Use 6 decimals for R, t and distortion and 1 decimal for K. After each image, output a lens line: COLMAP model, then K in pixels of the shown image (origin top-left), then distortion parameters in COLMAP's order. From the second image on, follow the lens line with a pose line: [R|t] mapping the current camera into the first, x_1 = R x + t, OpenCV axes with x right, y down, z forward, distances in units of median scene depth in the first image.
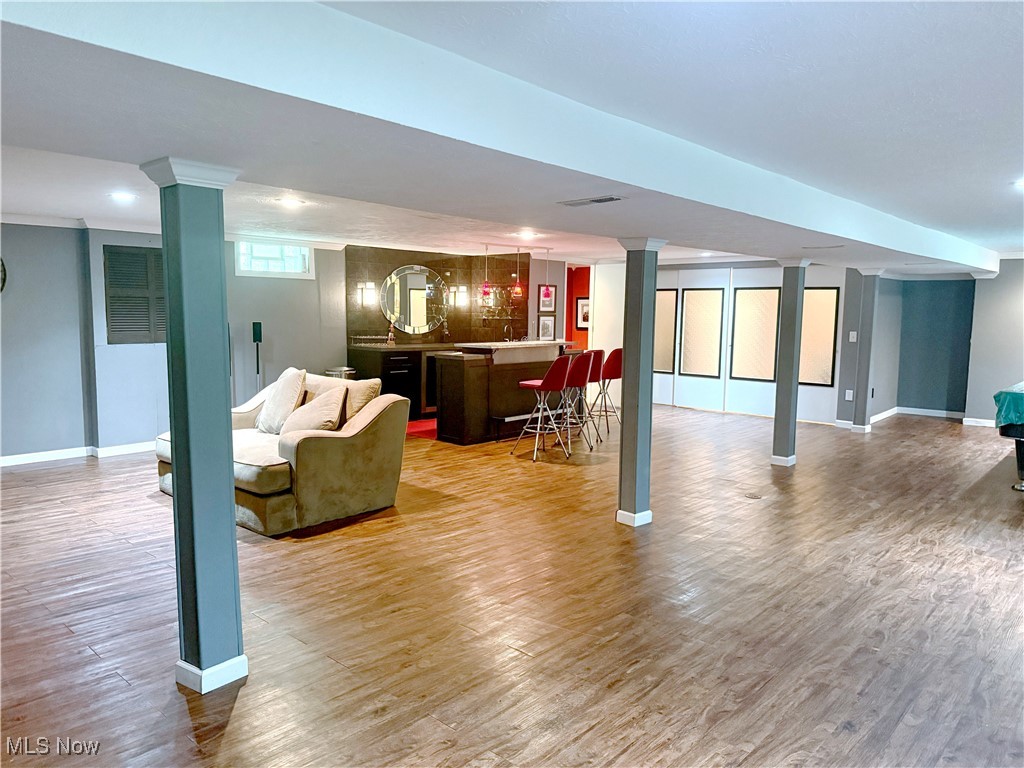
lens RADIAL K [[730.2, 0, 496.2], [0, 730.2, 389.0], [0, 0, 1]] dist [0.066343, -0.003142]
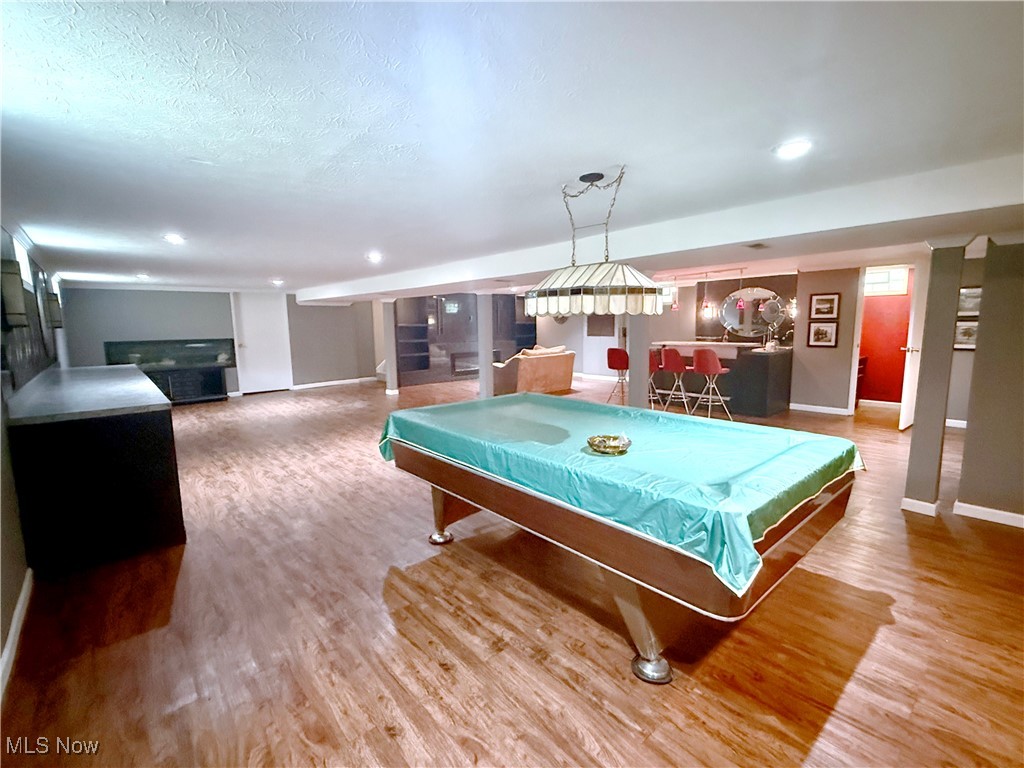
lens RADIAL K [[456.4, 0, 508.1], [0, 456.4, 381.3], [0, 0, 1]] dist [0.000928, -0.000694]
pose [[-0.112376, 0.117498, -0.986694, 0.918255], [-0.089167, 0.987786, 0.127783, -0.066161], [0.989657, 0.102341, -0.100527, 0.698794]]
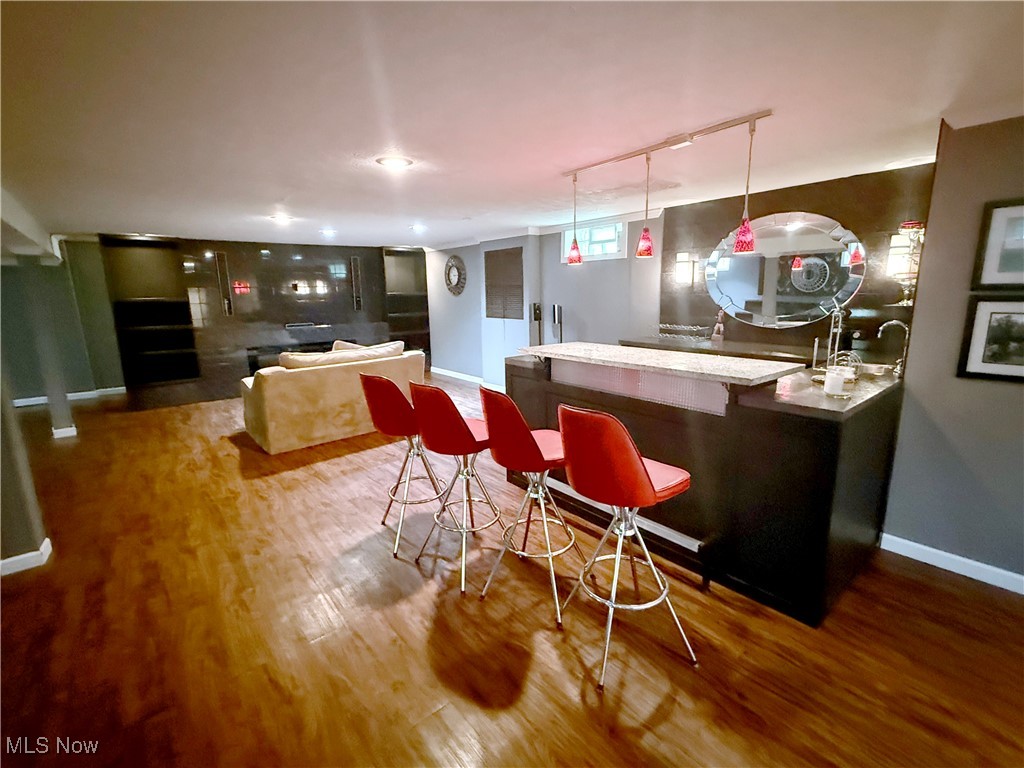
lens RADIAL K [[456.4, 0, 508.1], [0, 456.4, 381.3], [0, 0, 1]] dist [0.000928, -0.000694]
pose [[-0.145419, 0.183228, -0.972256, 0.334352], [-0.087950, 0.976417, 0.197167, -0.096447], [0.985453, 0.114182, -0.125875, 0.920812]]
